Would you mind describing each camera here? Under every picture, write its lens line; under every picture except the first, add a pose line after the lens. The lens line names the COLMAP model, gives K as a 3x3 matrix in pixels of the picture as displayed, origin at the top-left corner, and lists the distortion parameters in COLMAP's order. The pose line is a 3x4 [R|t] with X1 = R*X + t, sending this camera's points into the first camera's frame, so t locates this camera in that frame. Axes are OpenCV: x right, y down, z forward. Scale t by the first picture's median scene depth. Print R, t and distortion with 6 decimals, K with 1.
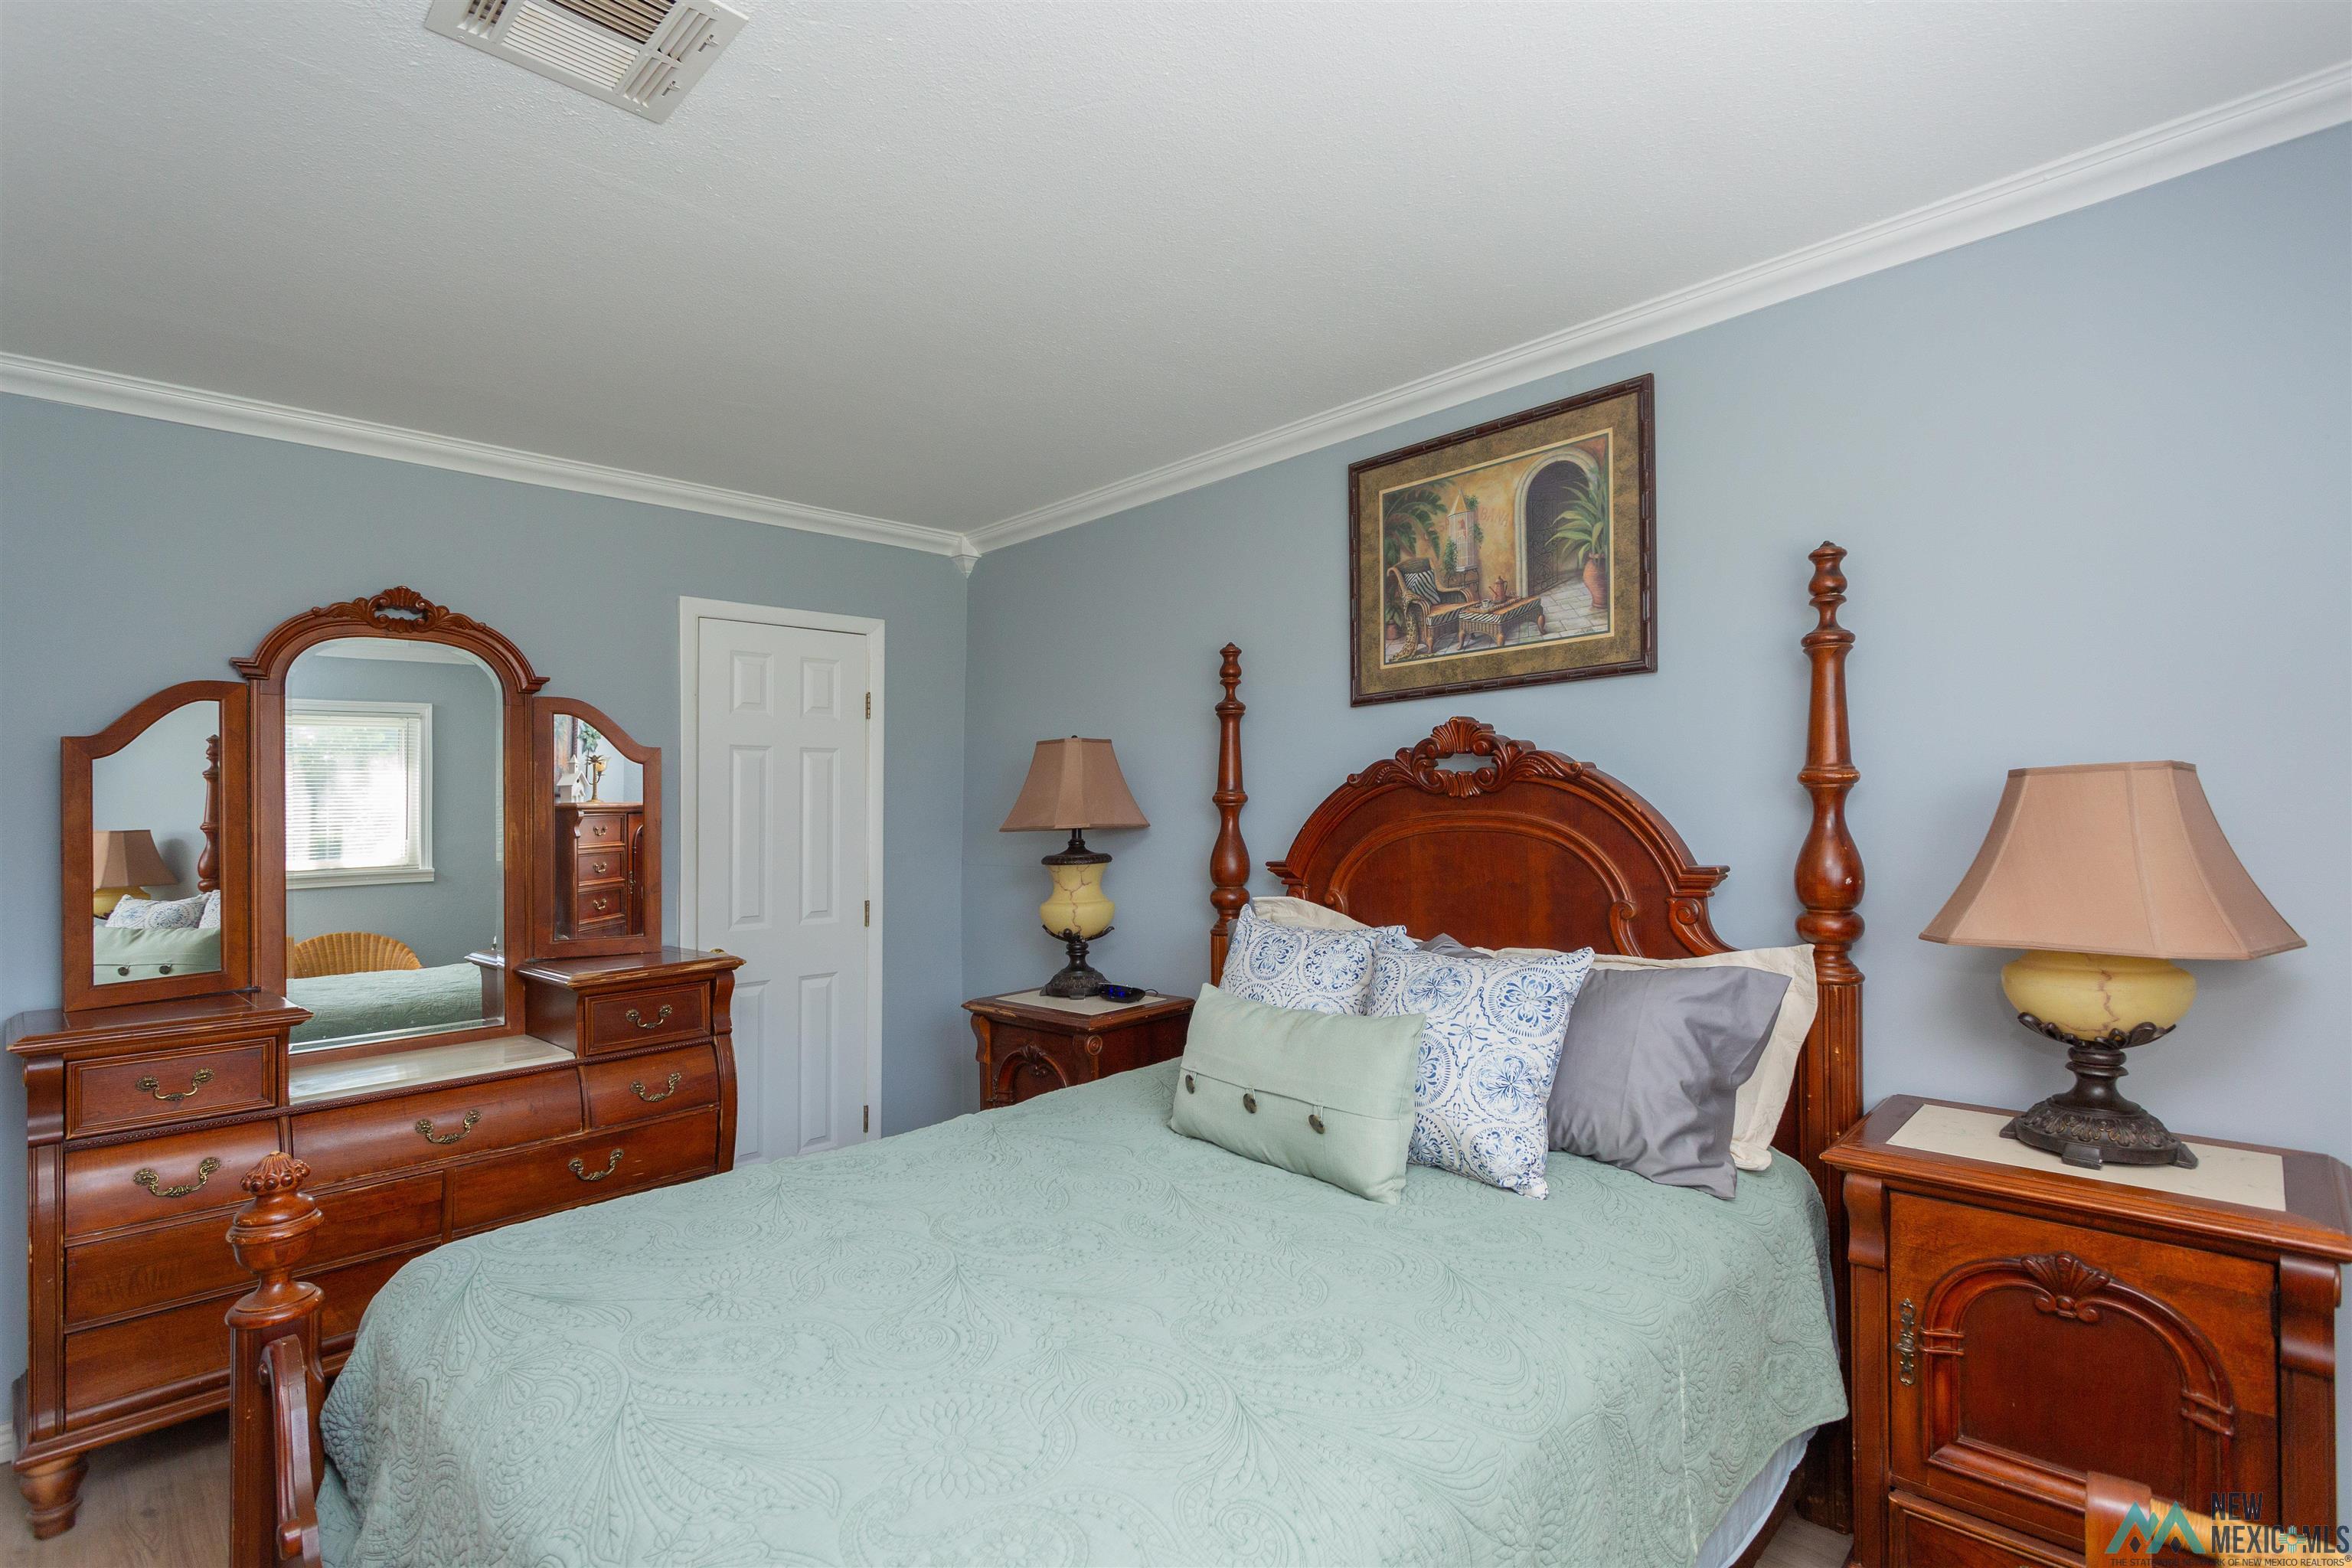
lens RADIAL K [[1106.2, 0, 1166.5], [0, 1106.2, 791.9], [0, 0, 1]] dist [0.001123, -0.000092]
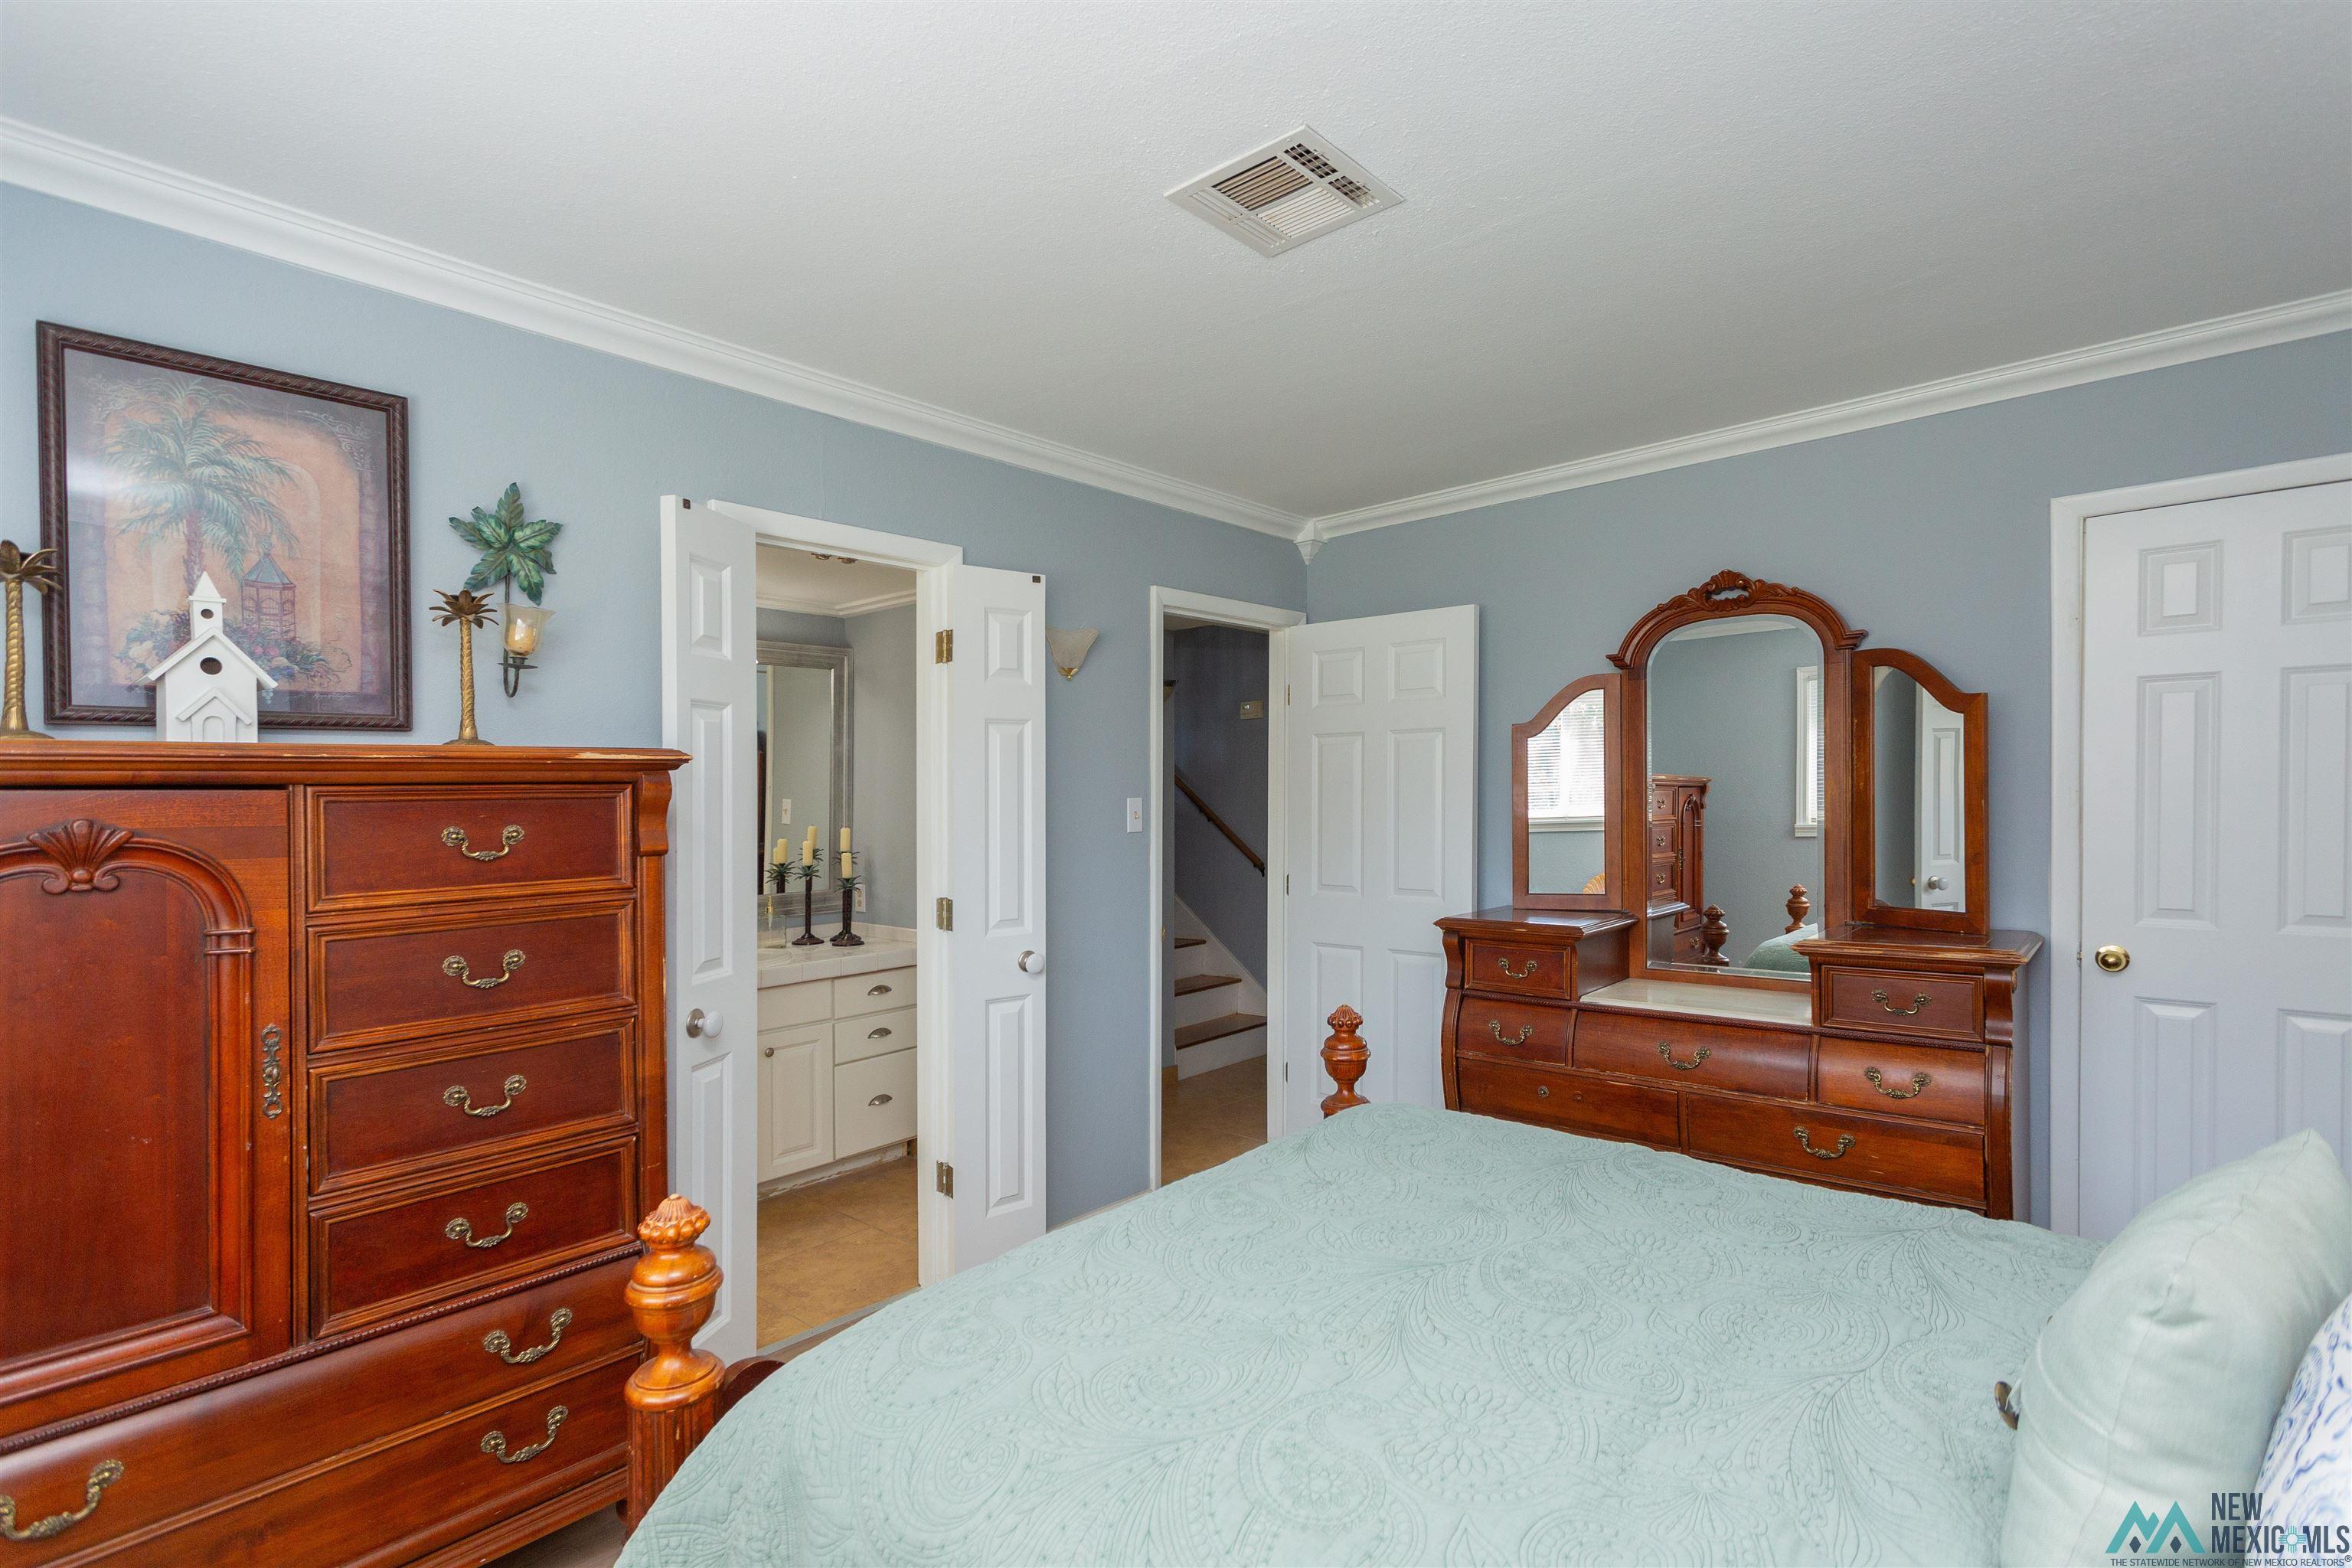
lens RADIAL K [[1106.2, 0, 1166.5], [0, 1106.2, 791.9], [0, 0, 1]] dist [0.001123, -0.000092]
pose [[0.059604, 0.018640, -0.998048, 0.385378], [0.035466, 0.999155, 0.020779, -0.006299], [0.997592, -0.036636, 0.058892, 0.366264]]
